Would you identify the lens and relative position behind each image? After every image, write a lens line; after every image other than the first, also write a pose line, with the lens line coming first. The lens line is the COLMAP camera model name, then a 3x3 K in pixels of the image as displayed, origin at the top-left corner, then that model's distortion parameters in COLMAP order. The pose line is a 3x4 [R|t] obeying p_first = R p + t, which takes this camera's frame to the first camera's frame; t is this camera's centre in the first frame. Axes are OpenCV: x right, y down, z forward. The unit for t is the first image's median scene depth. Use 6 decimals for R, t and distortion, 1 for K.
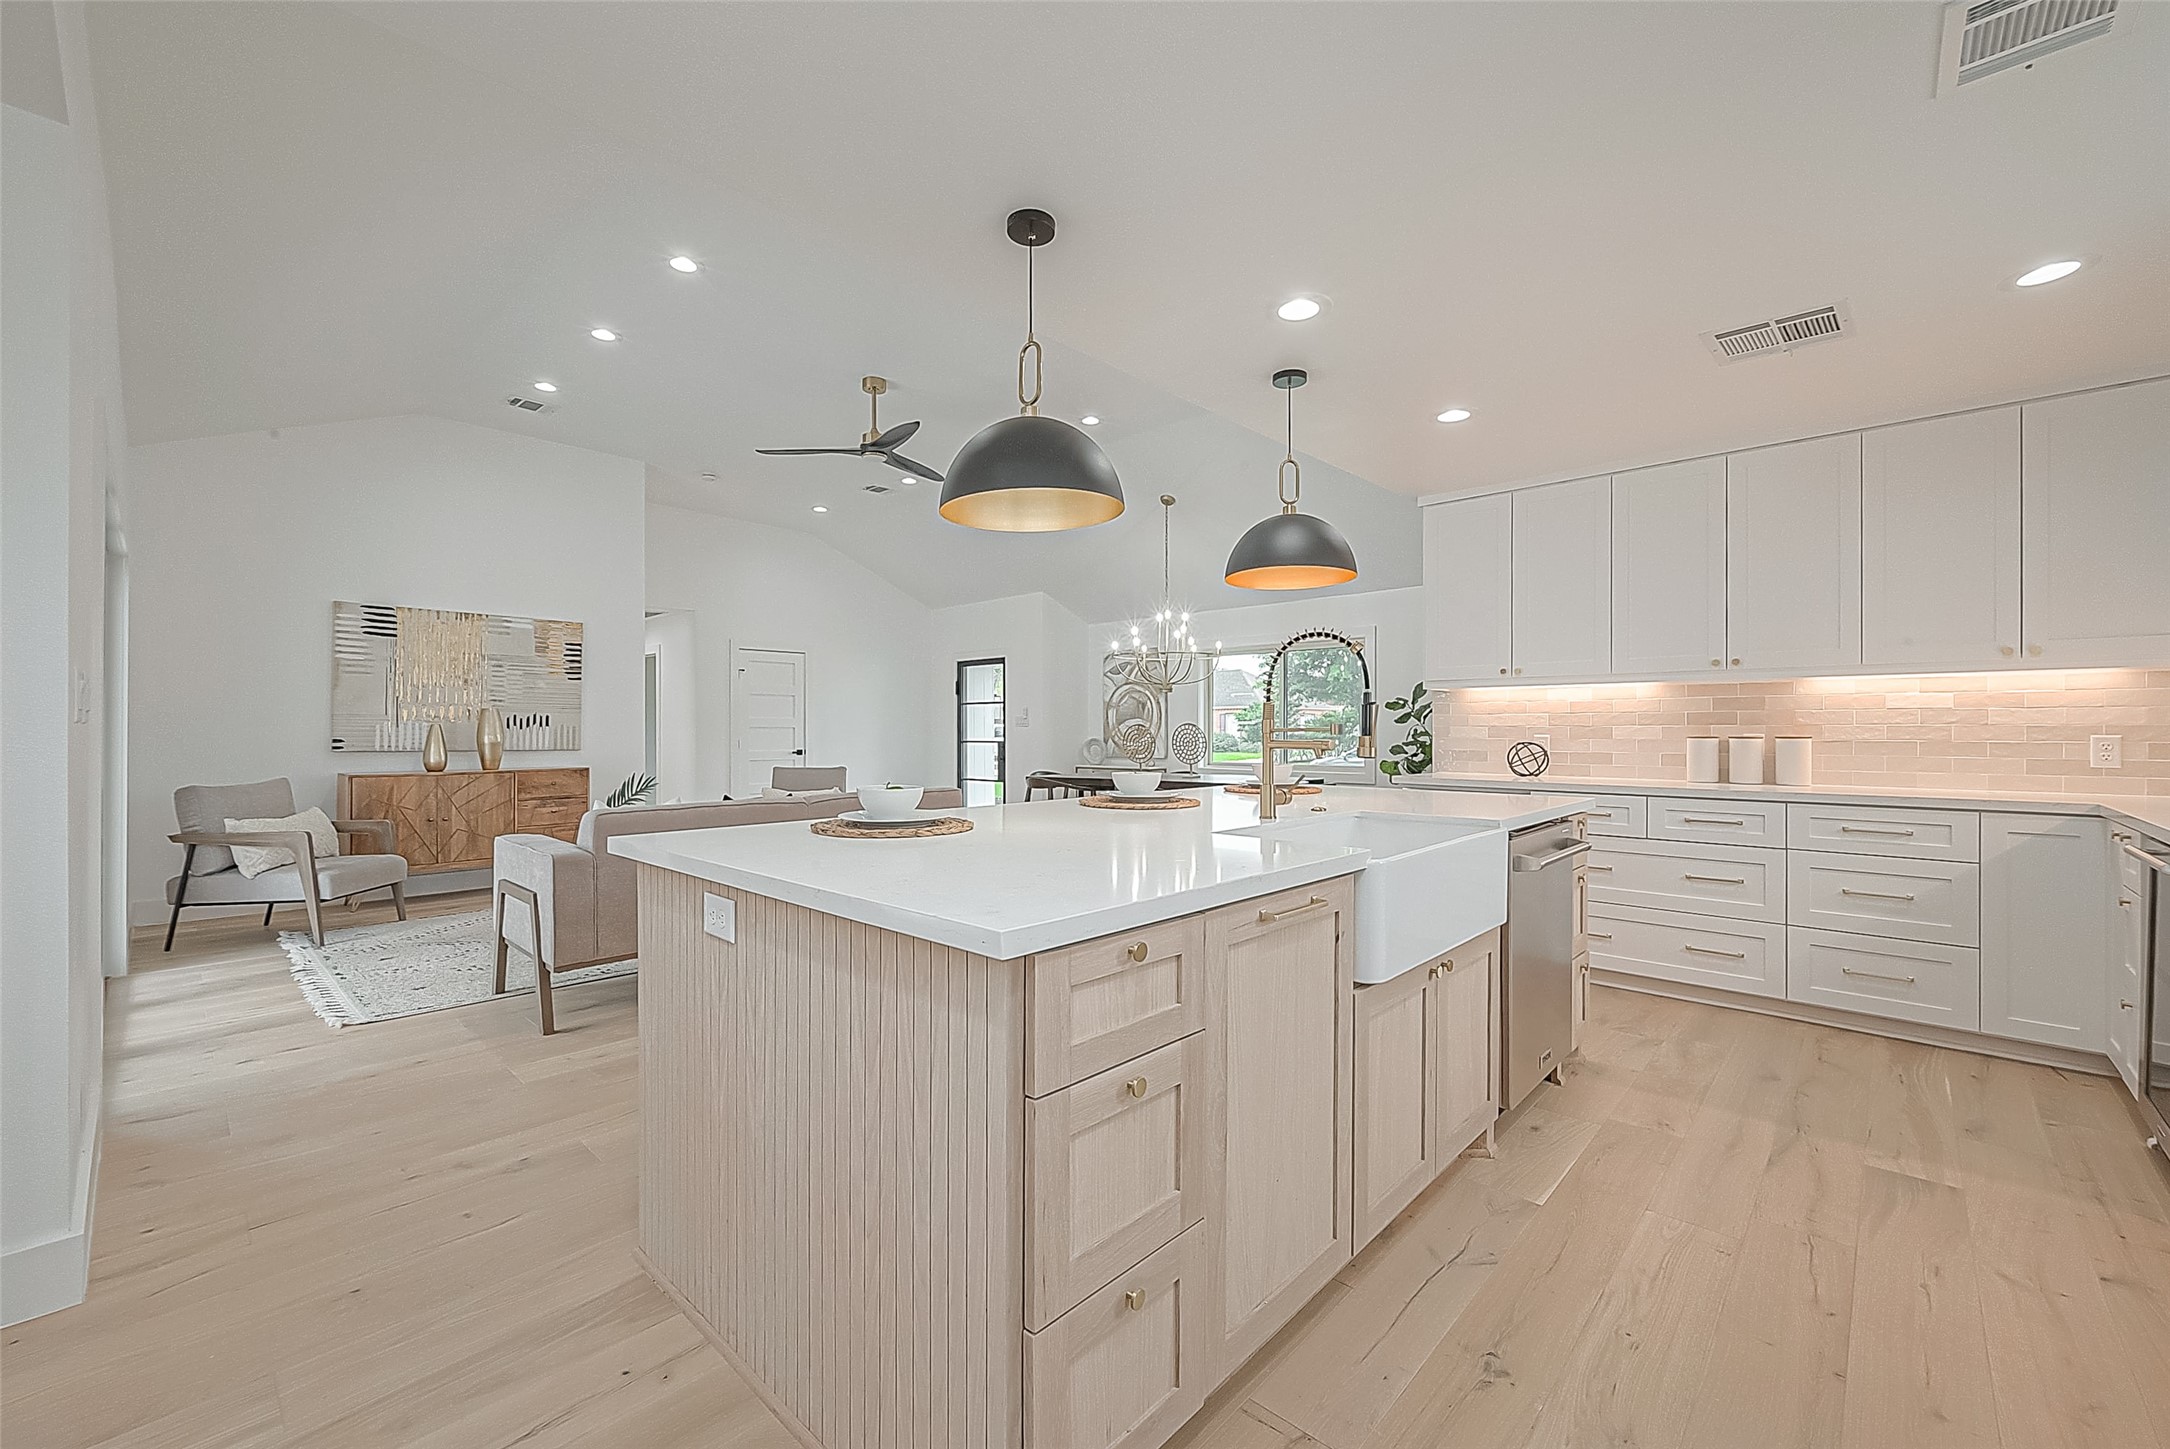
lens RADIAL K [[862.7, 0, 1070.5], [0, 862.7, 729.2], [0, 0, 1]] dist [0.000478, -0.000976]
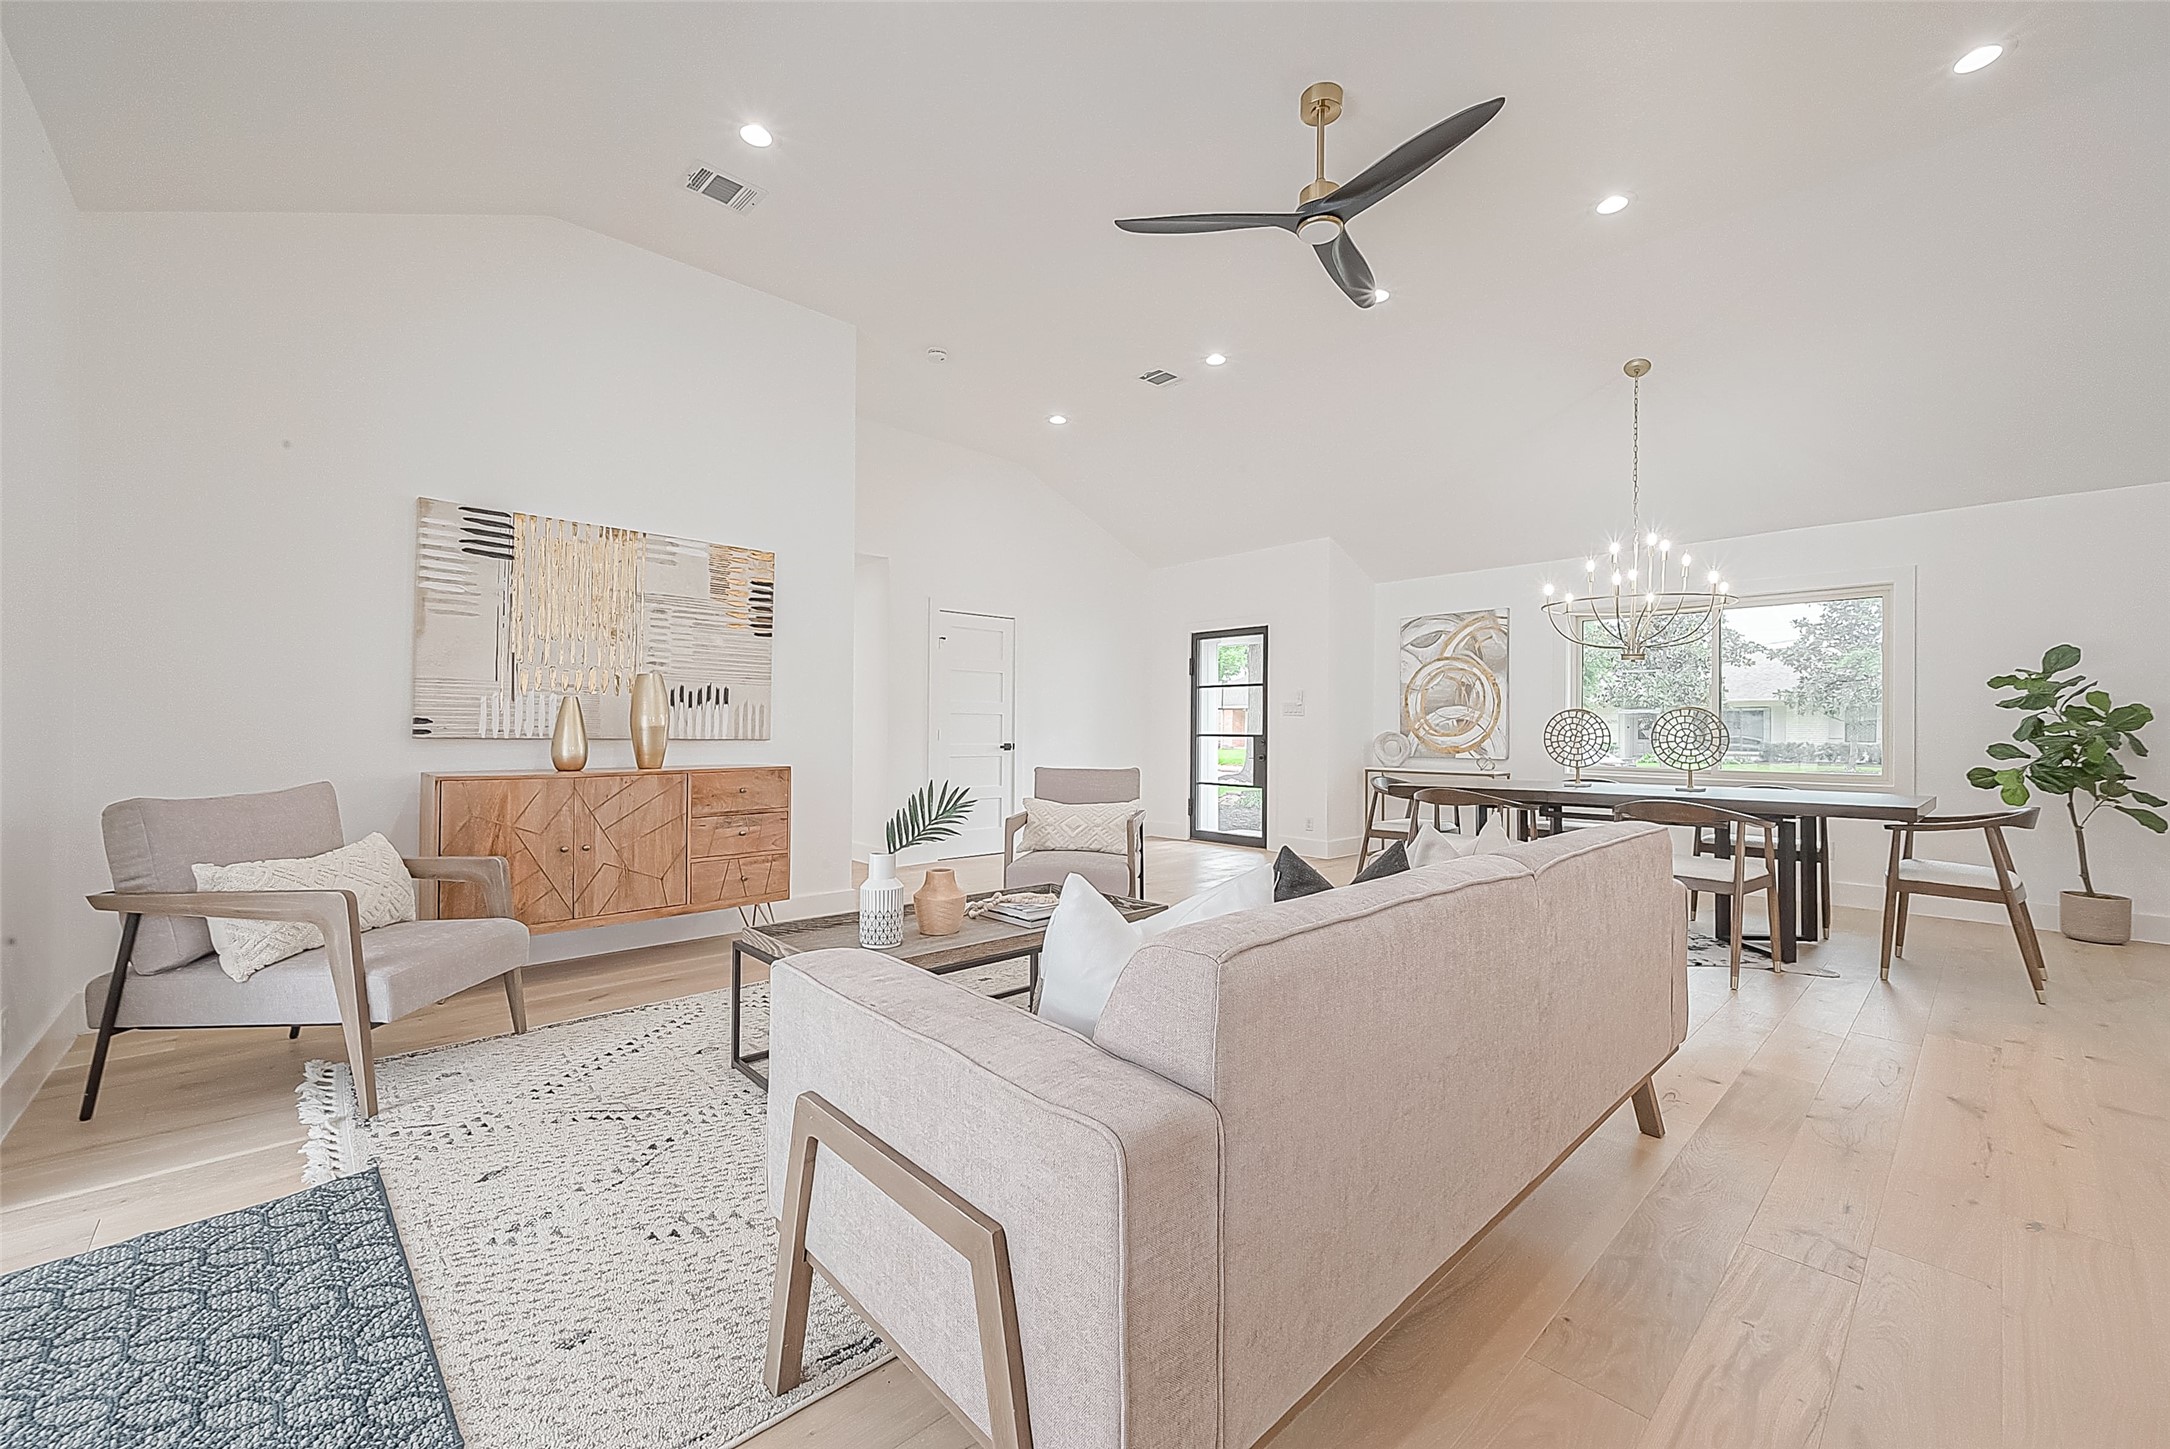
lens RADIAL K [[862.7, 0, 1100.1], [0, 862.7, 723.3], [0, 0, 1]] dist [0.000478, -0.000976]
pose [[0.998232, 0.007123, -0.059007, -0.310023], [-0.007372, 0.999965, -0.004008, 0.013672], [0.058977, 0.004436, 0.998250, 0.389822]]
